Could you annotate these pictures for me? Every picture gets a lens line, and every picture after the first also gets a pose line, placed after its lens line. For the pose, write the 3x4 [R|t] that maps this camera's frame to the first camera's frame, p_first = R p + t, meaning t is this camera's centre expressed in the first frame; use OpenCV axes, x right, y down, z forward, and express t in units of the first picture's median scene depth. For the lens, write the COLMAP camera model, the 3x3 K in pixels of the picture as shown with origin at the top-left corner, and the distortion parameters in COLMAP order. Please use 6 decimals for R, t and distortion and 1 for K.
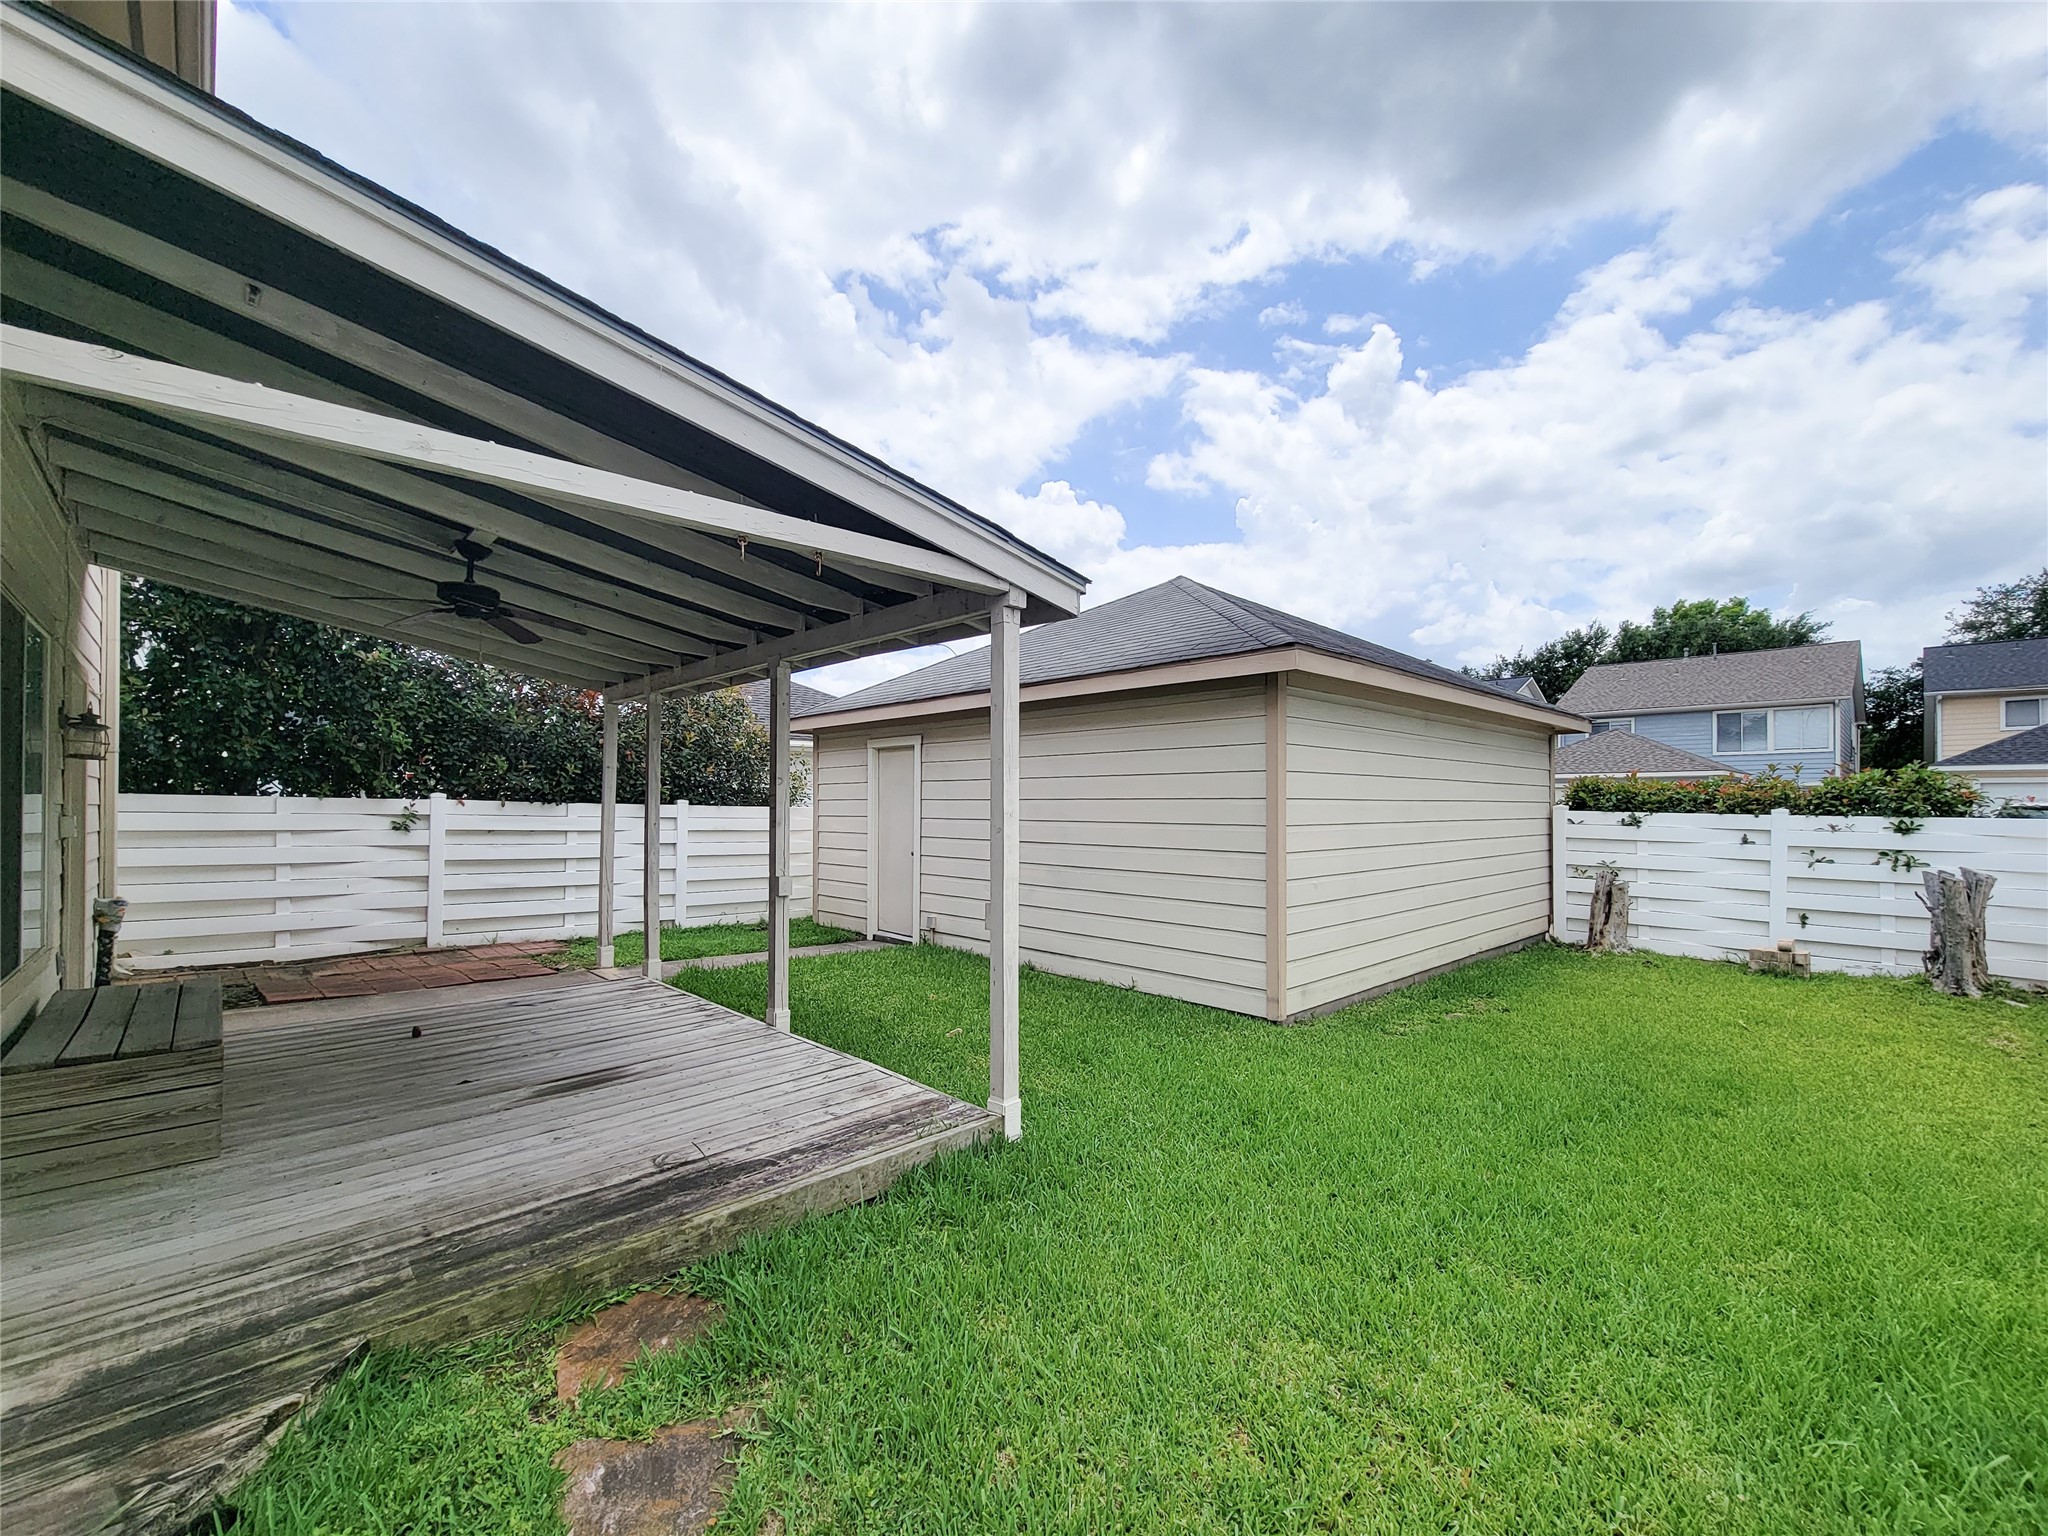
lens RADIAL K [[846.0, 0, 1018.7], [0, 846.0, 787.1], [0, 0, 1]] dist [0.001084, -0.002581]
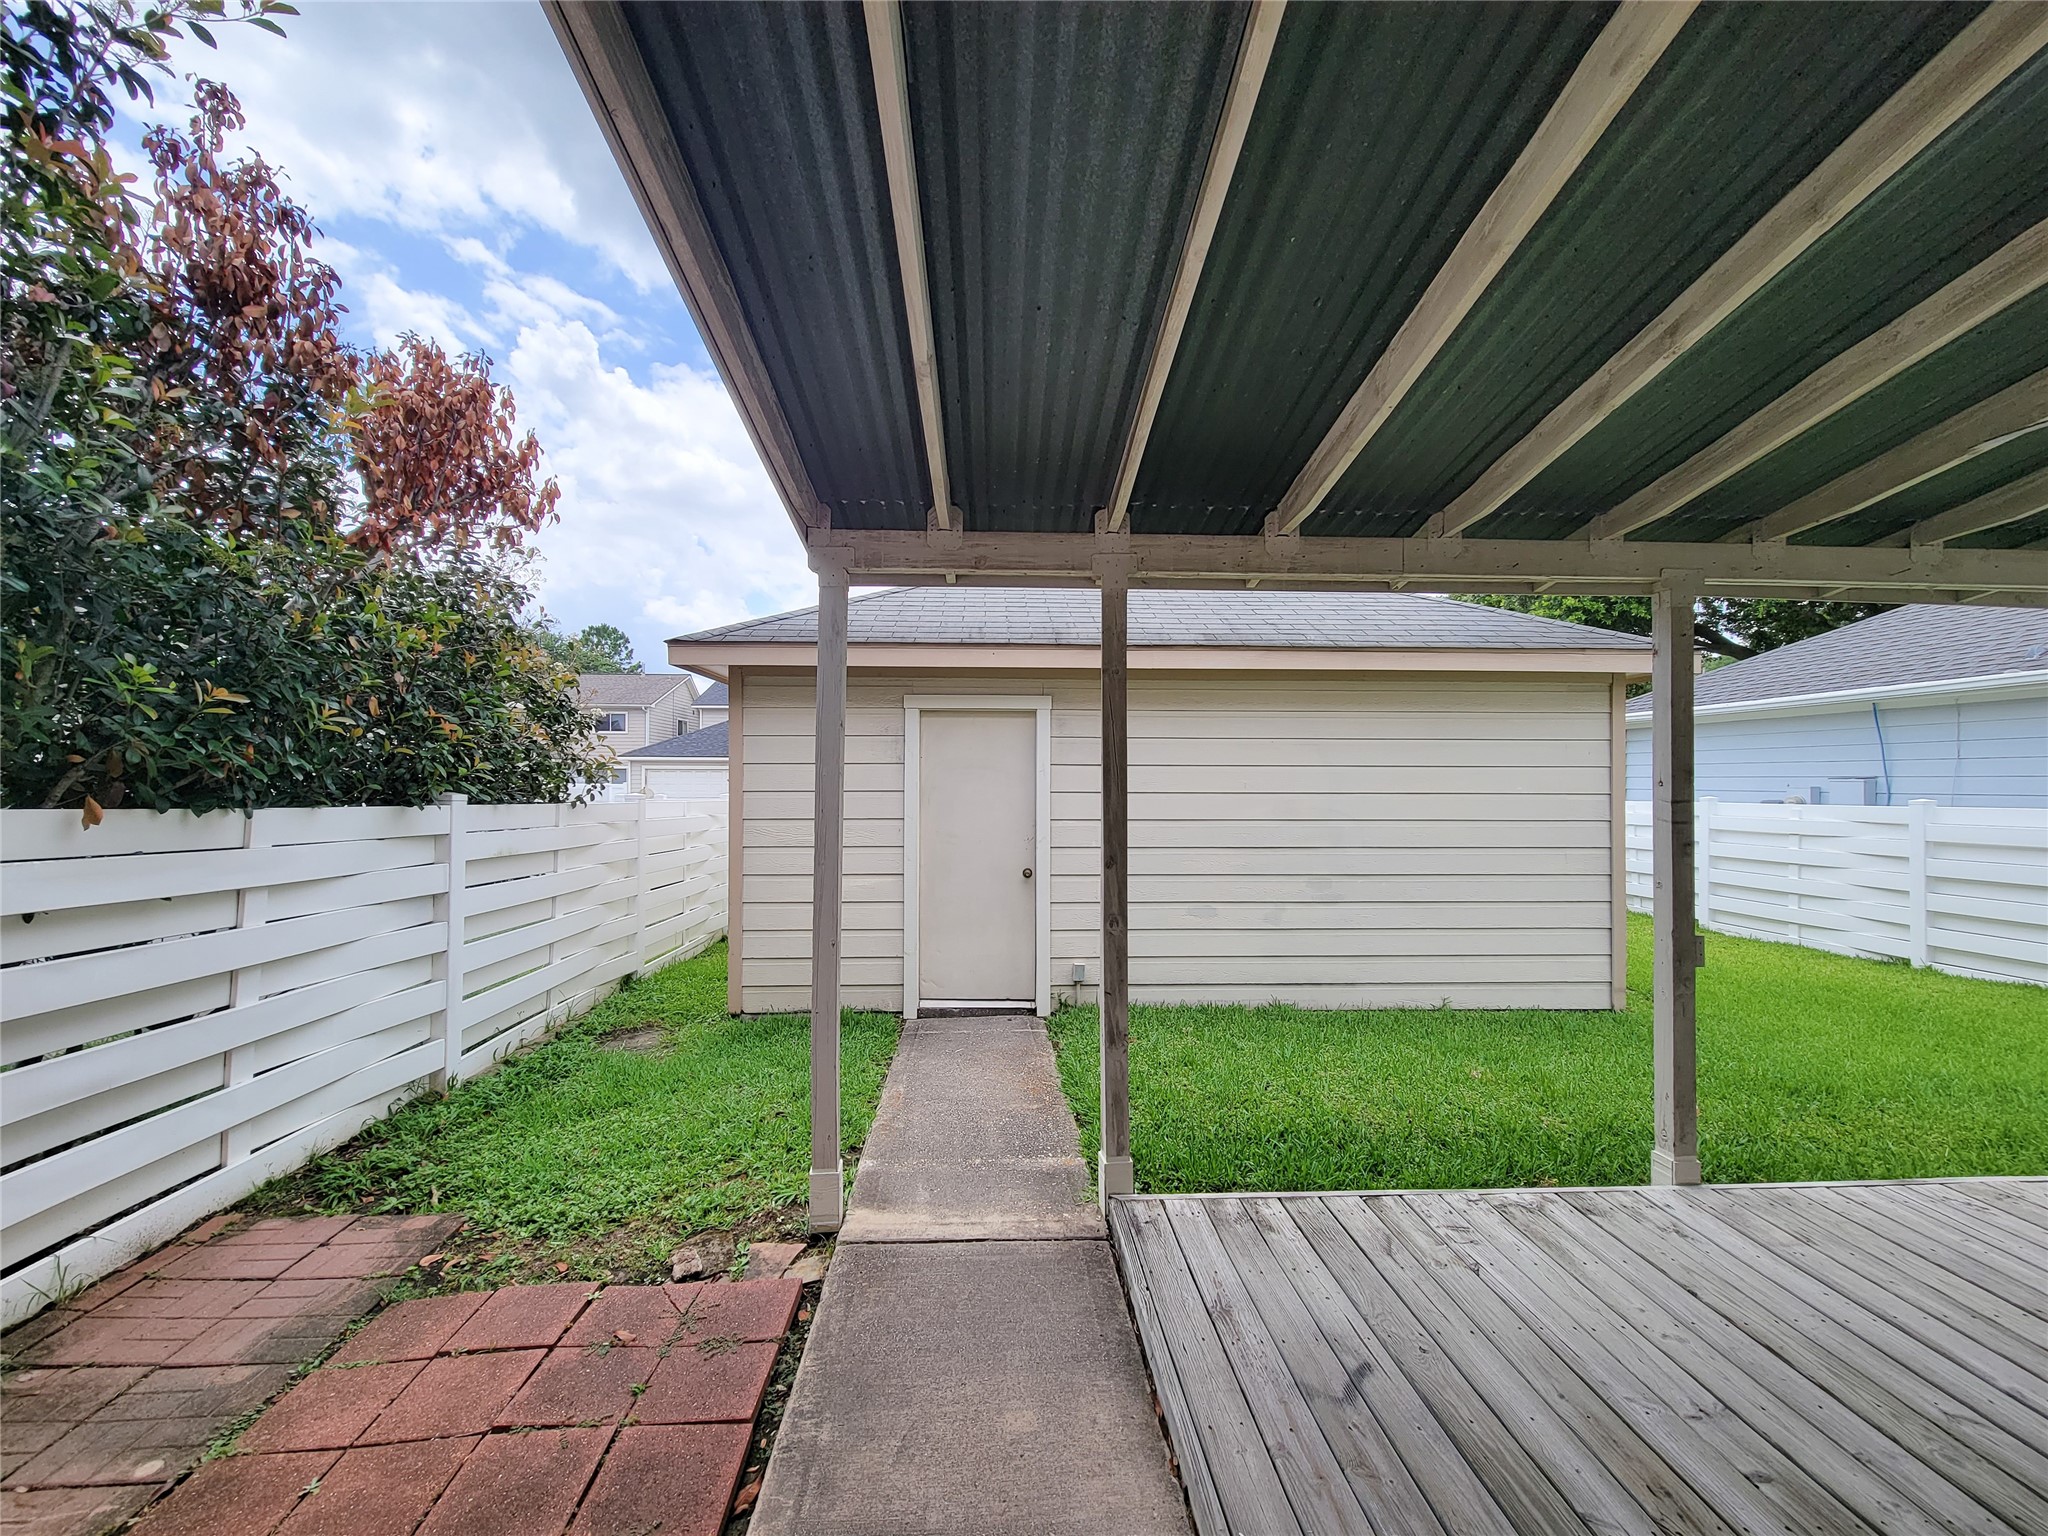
lens RADIAL K [[846.0, 0, 1018.7], [0, 846.0, 787.1], [0, 0, 1]] dist [0.001084, -0.002581]
pose [[0.664012, -0.002890, 0.747717, -0.703814], [-0.017941, 0.999643, 0.019796, -0.002928], [-0.747507, -0.026560, 0.663723, 0.642198]]
